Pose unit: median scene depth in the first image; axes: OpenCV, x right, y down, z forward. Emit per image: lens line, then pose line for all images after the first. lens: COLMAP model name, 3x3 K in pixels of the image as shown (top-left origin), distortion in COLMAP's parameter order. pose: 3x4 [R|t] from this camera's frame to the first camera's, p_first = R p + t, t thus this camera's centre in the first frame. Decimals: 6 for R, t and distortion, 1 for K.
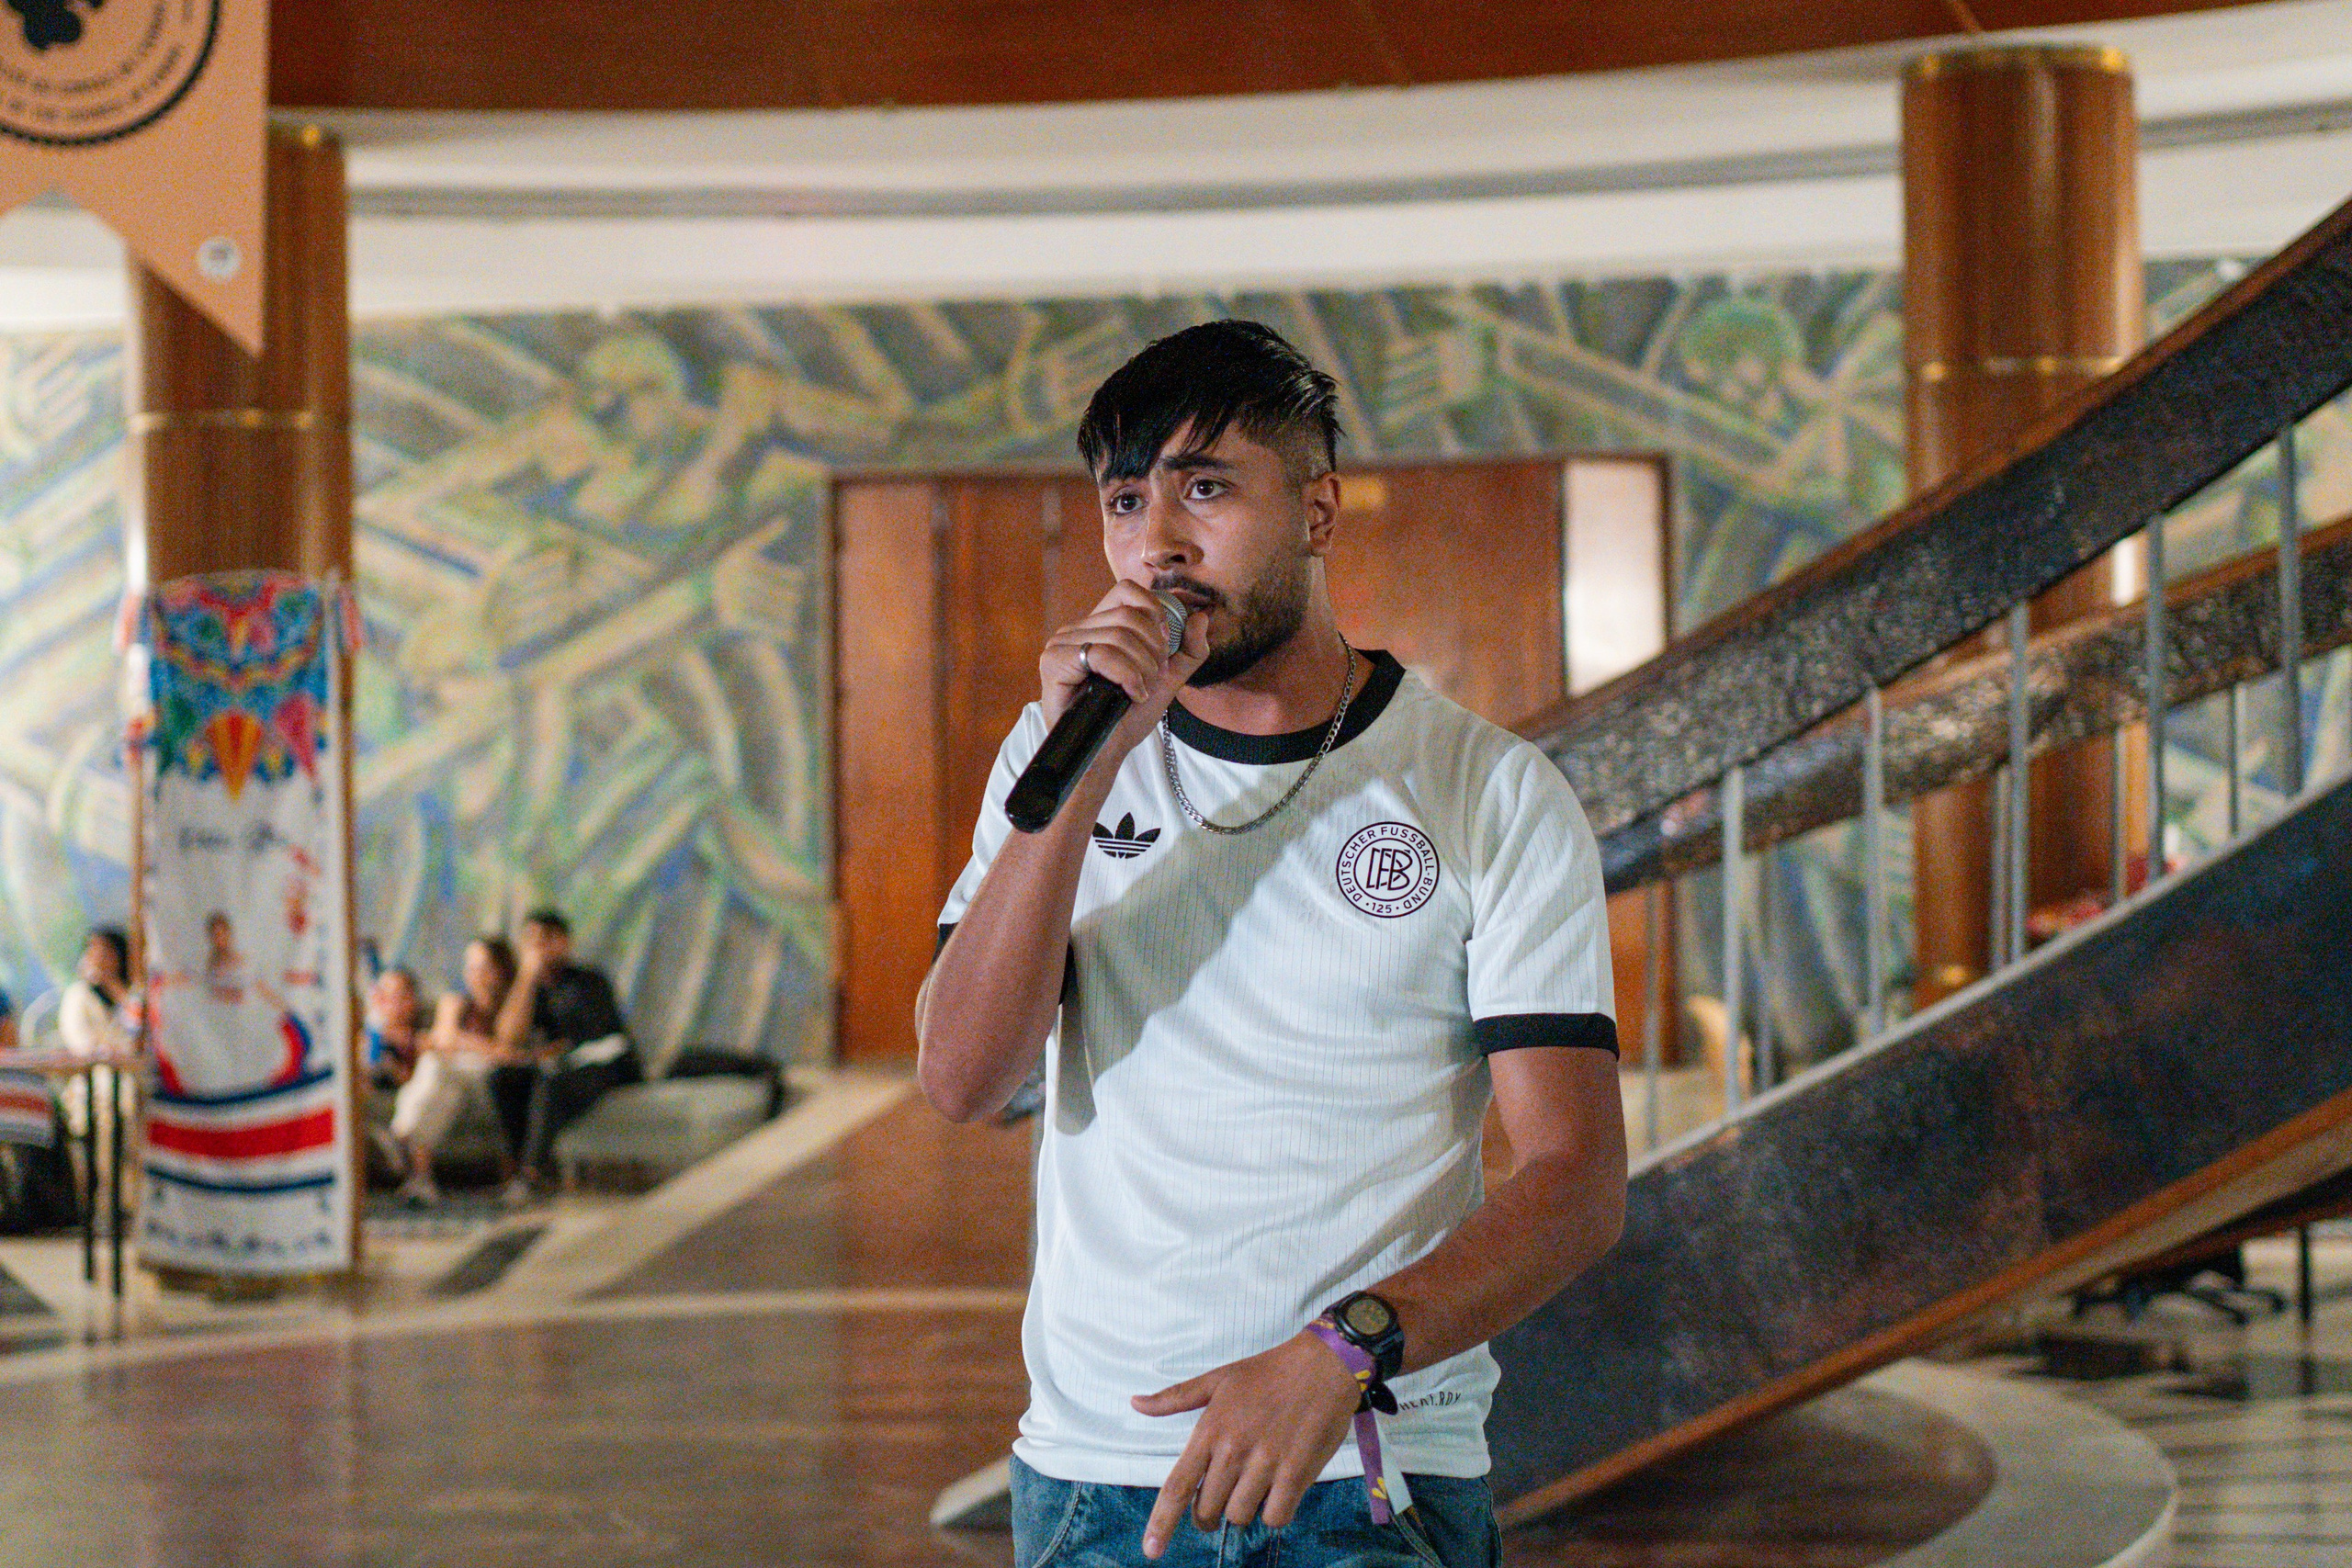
lens RADIAL K [[3685.4, 0, 1192.6], [0, 3685.4, 692.7], [0, 0, 1]] dist [0.006875, 0.000000]
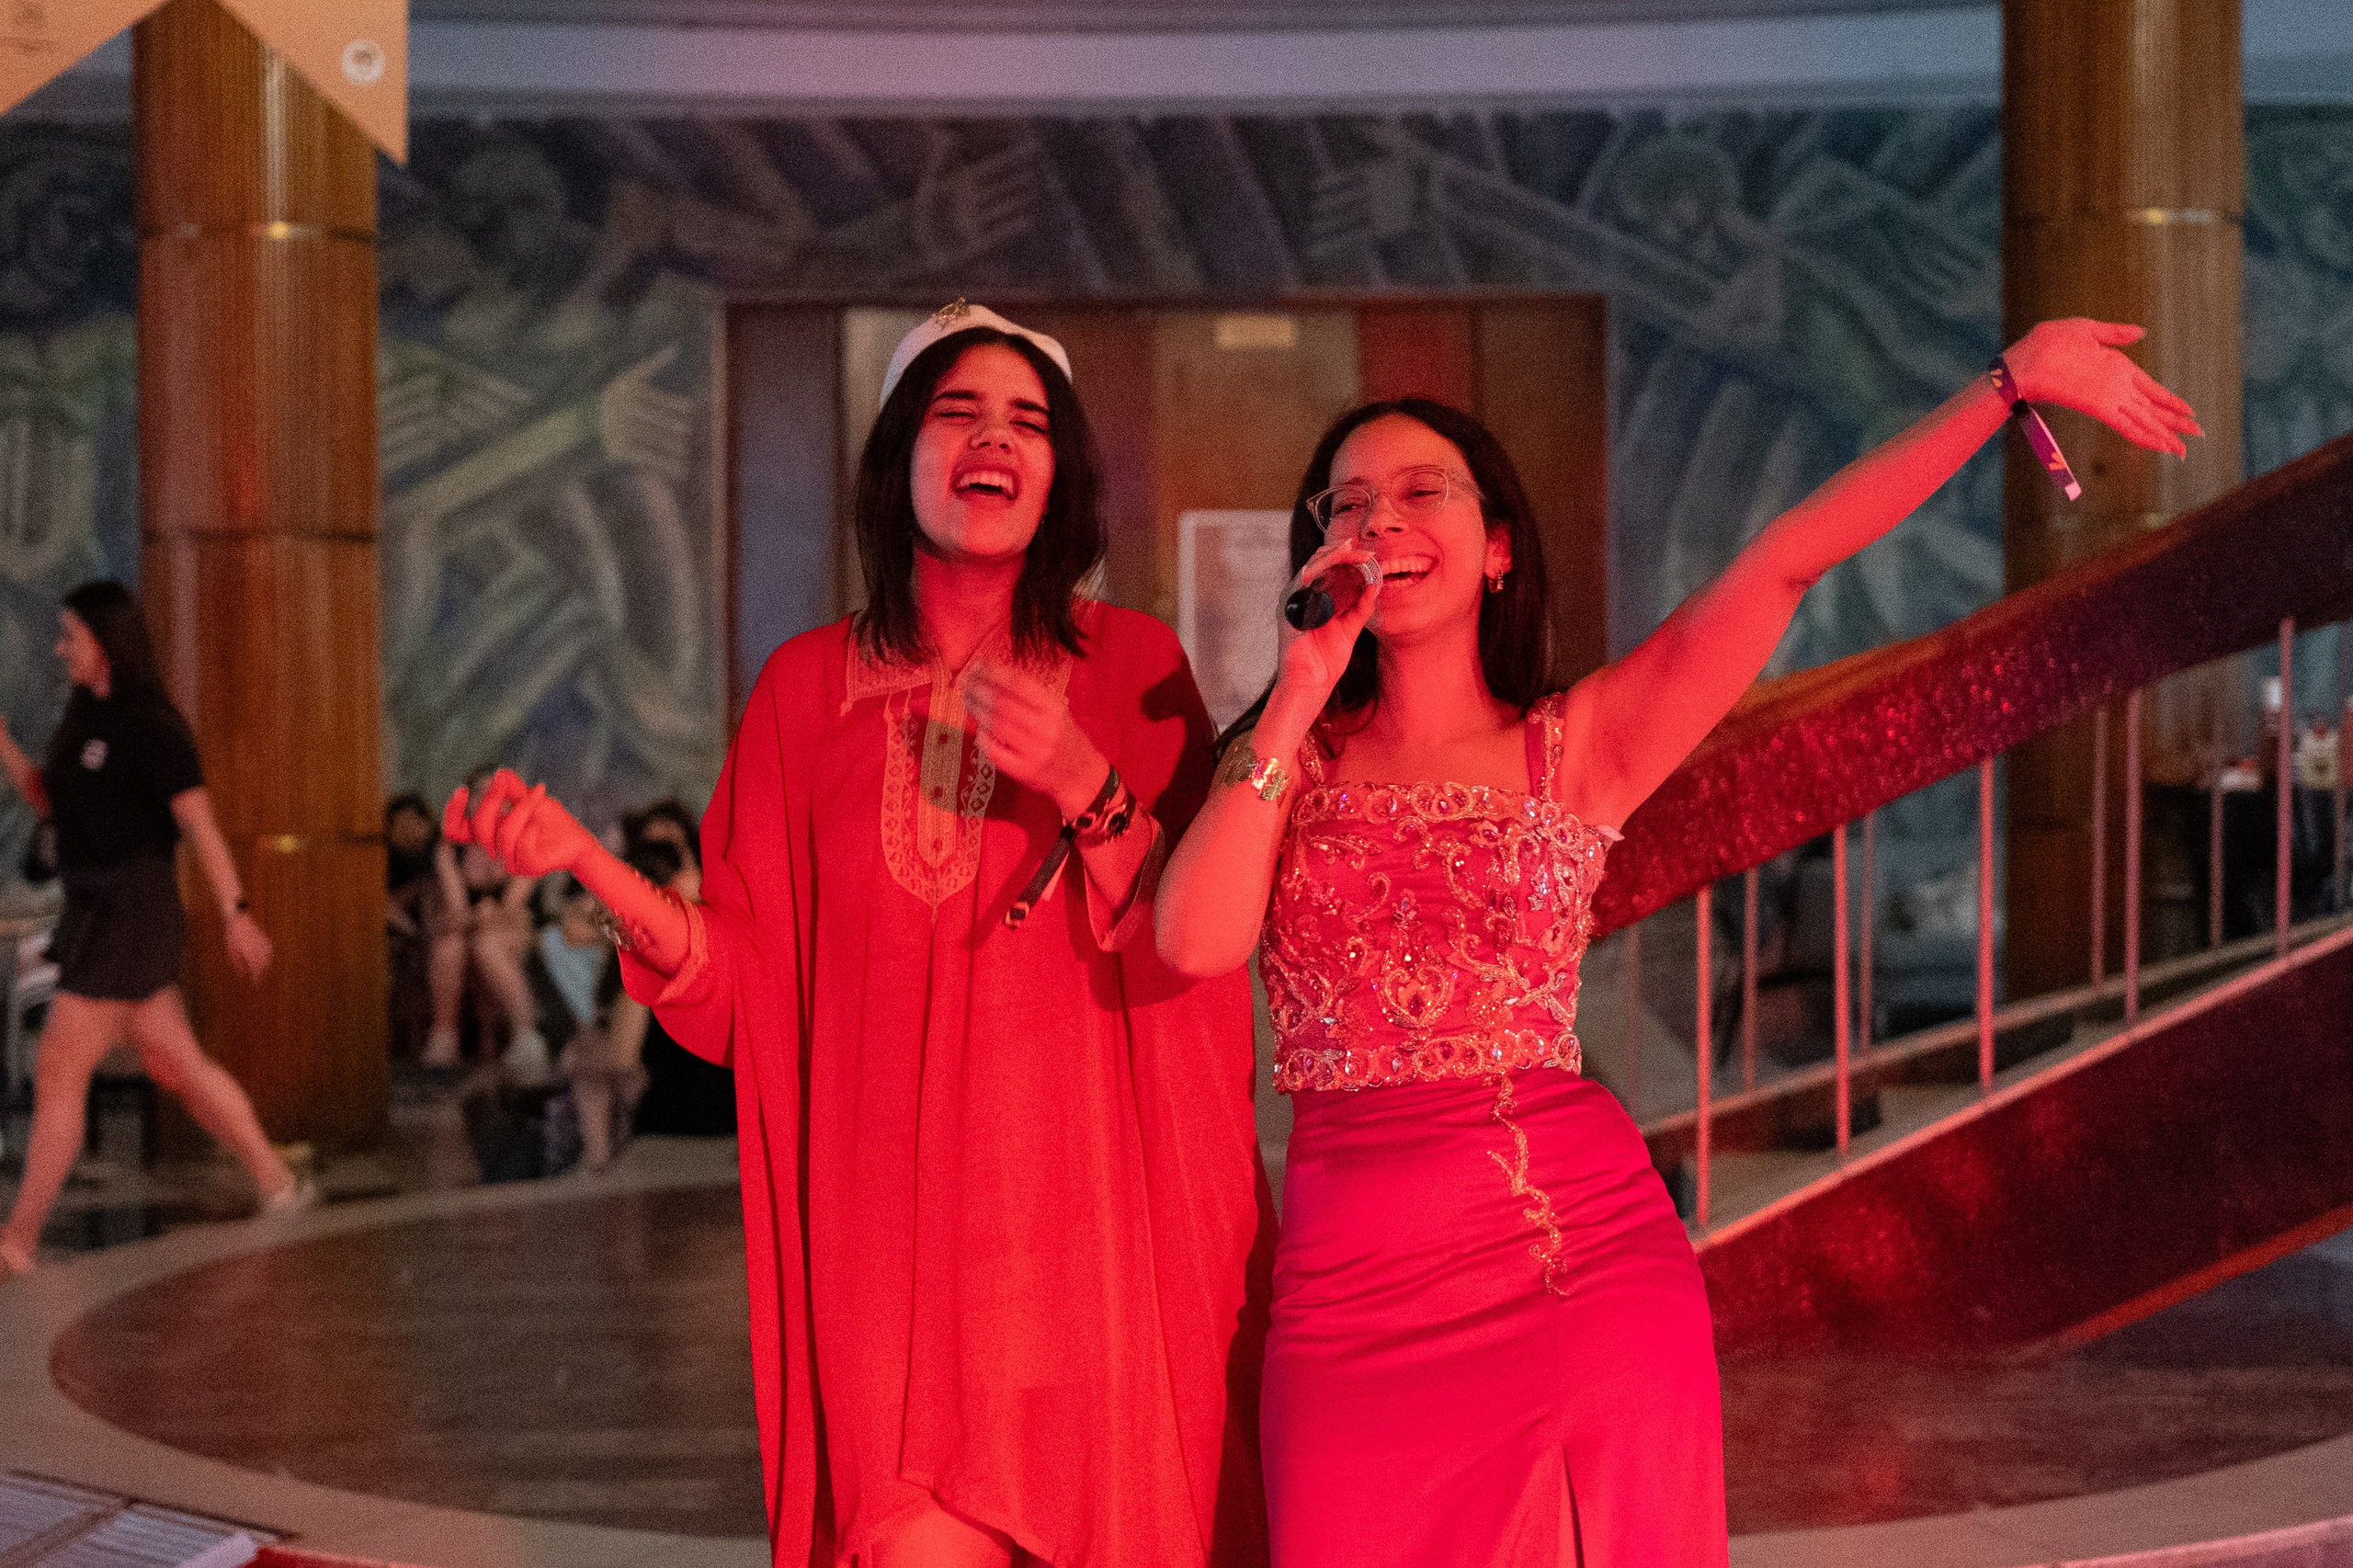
lens RADIAL K [[3948.9, 0, 1139.9], [0, 3948.9, 720.6], [0, 0, 1]] dist [-0.021817, 0.000000]
pose [[0.990928, 0.004572, 0.134319, -0.131196], [-0.010842, 0.998883, 0.045983, 0.000886], [-0.133959, -0.047023, 0.989871, -0.019445]]
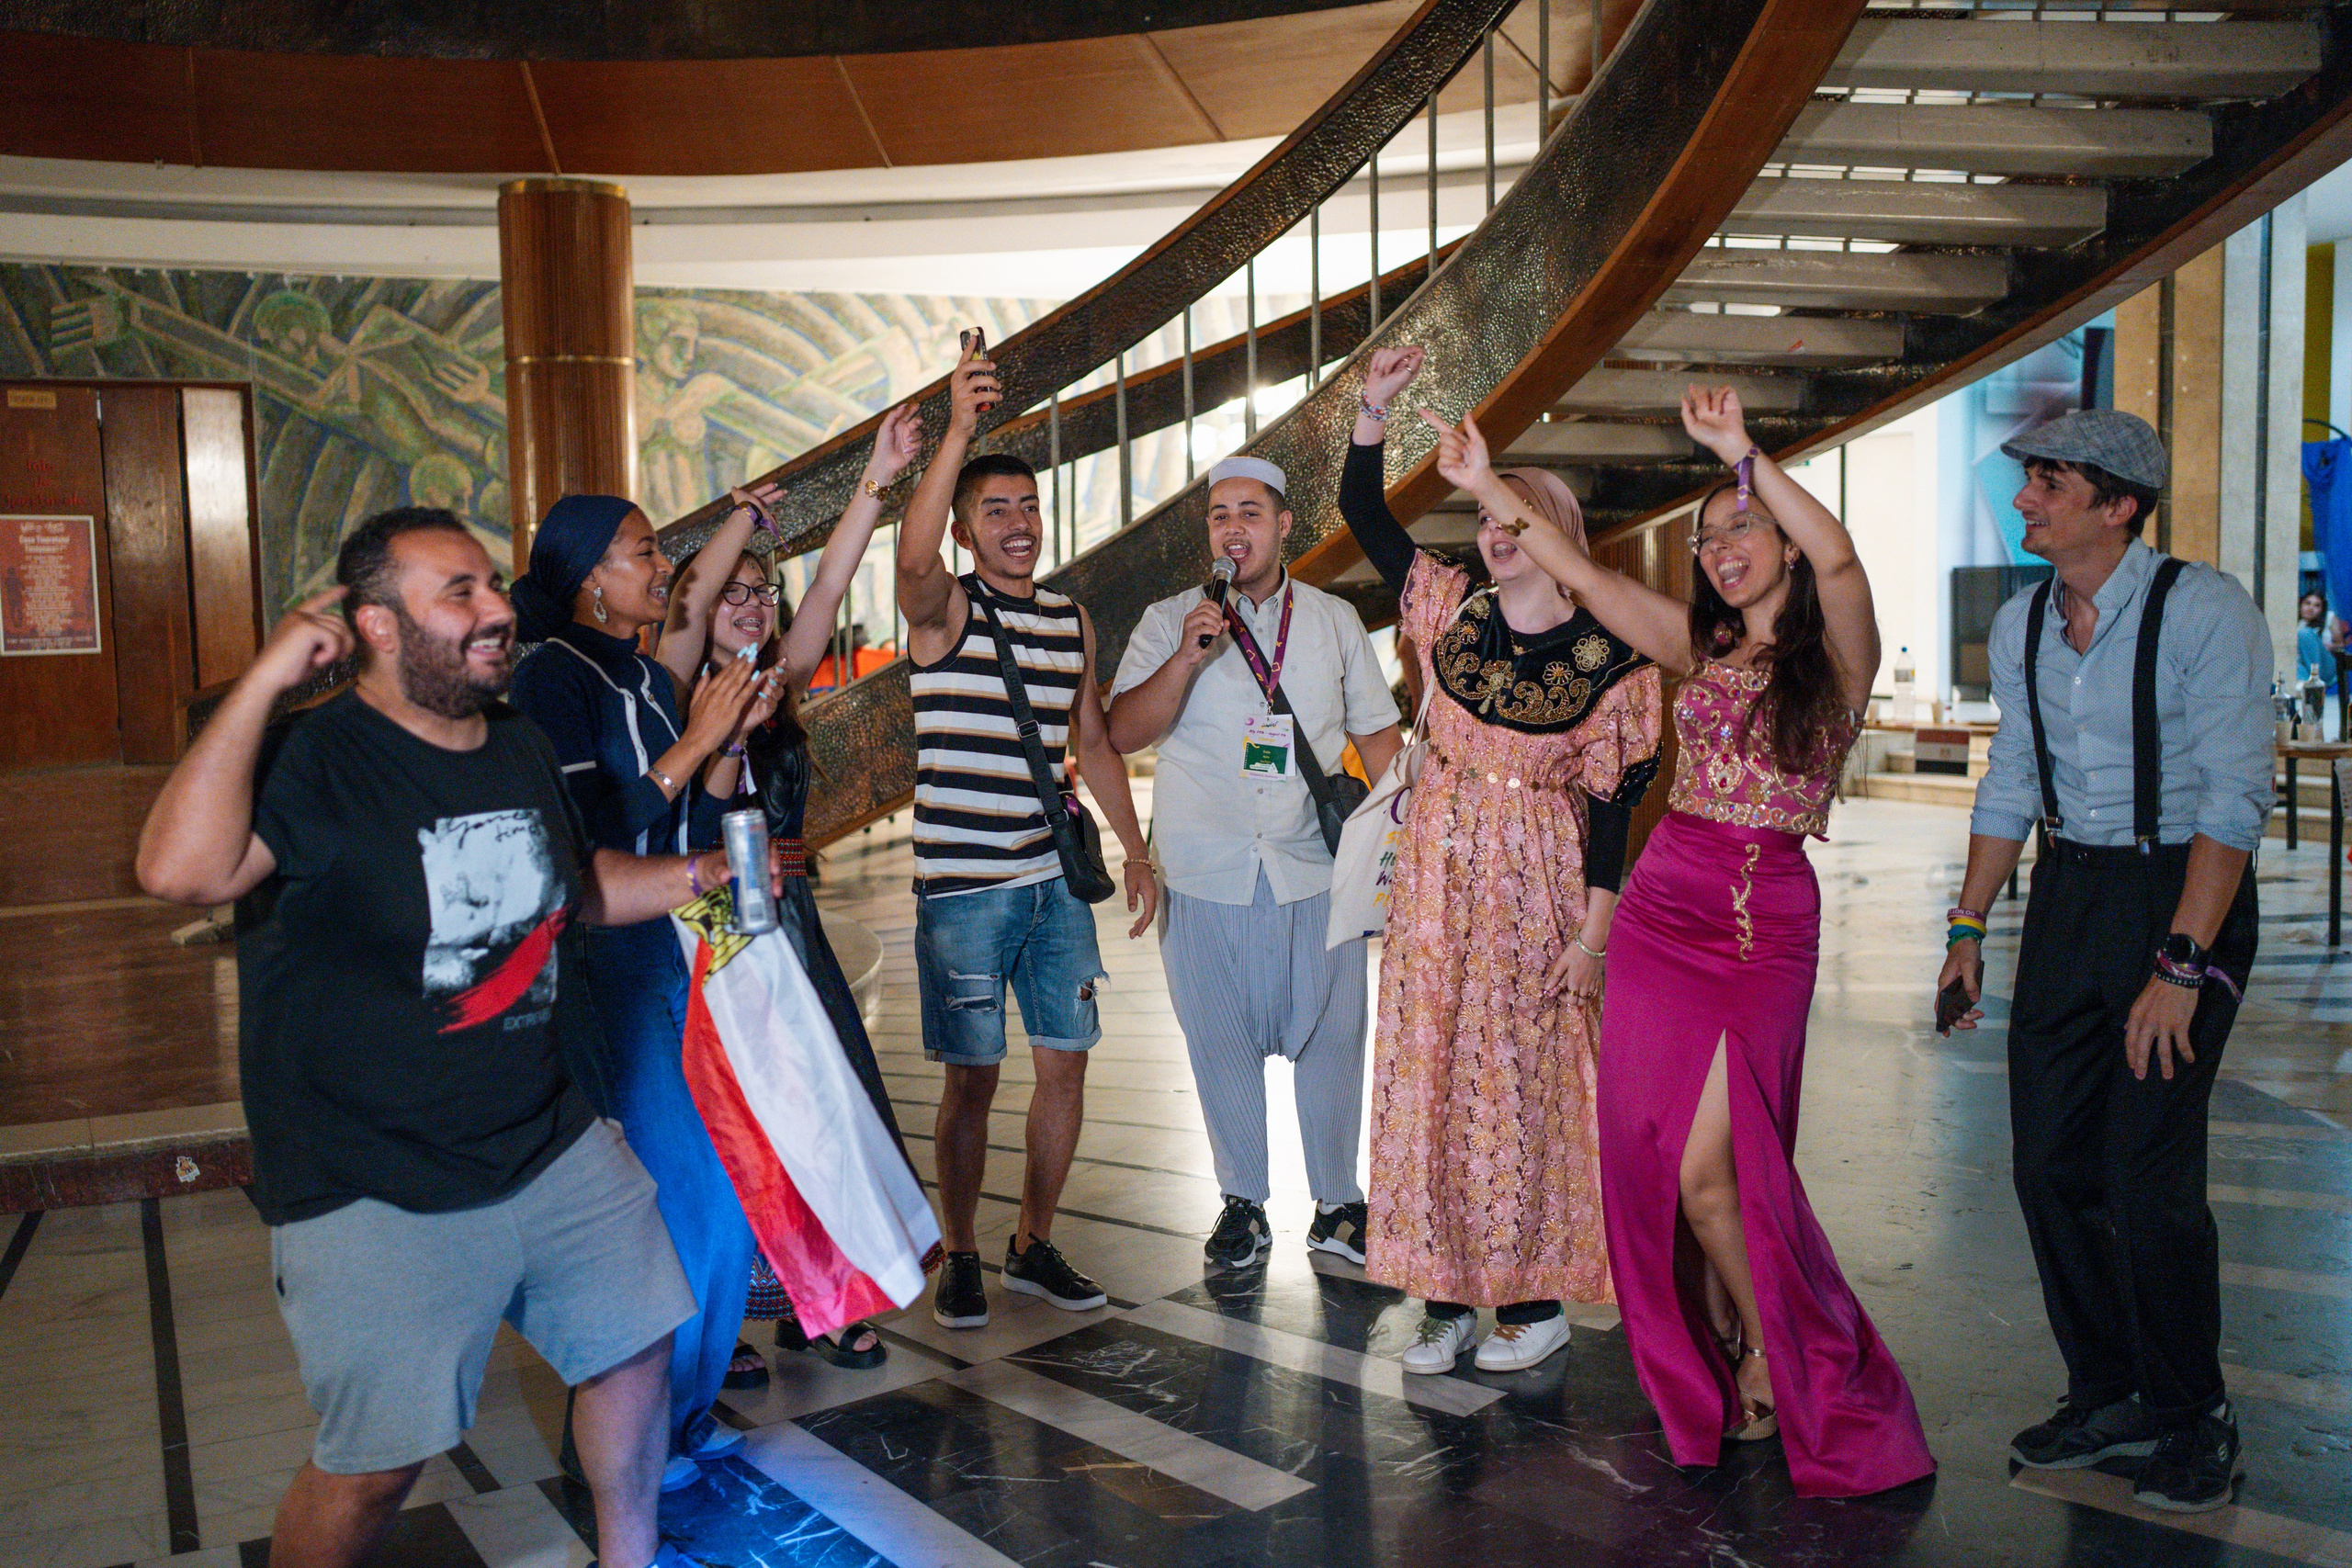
lens RADIAL K [[2346.7, 0, 1152.1], [0, 2346.7, 758.2], [0, 0, 1]] dist [0.018839, 0.000000]
pose [[0.801671, -0.053694, 0.595350, -0.179077], [-0.007905, 0.994918, 0.100376, -0.007800], [-0.597714, -0.085175, 0.797172, -0.083178]]
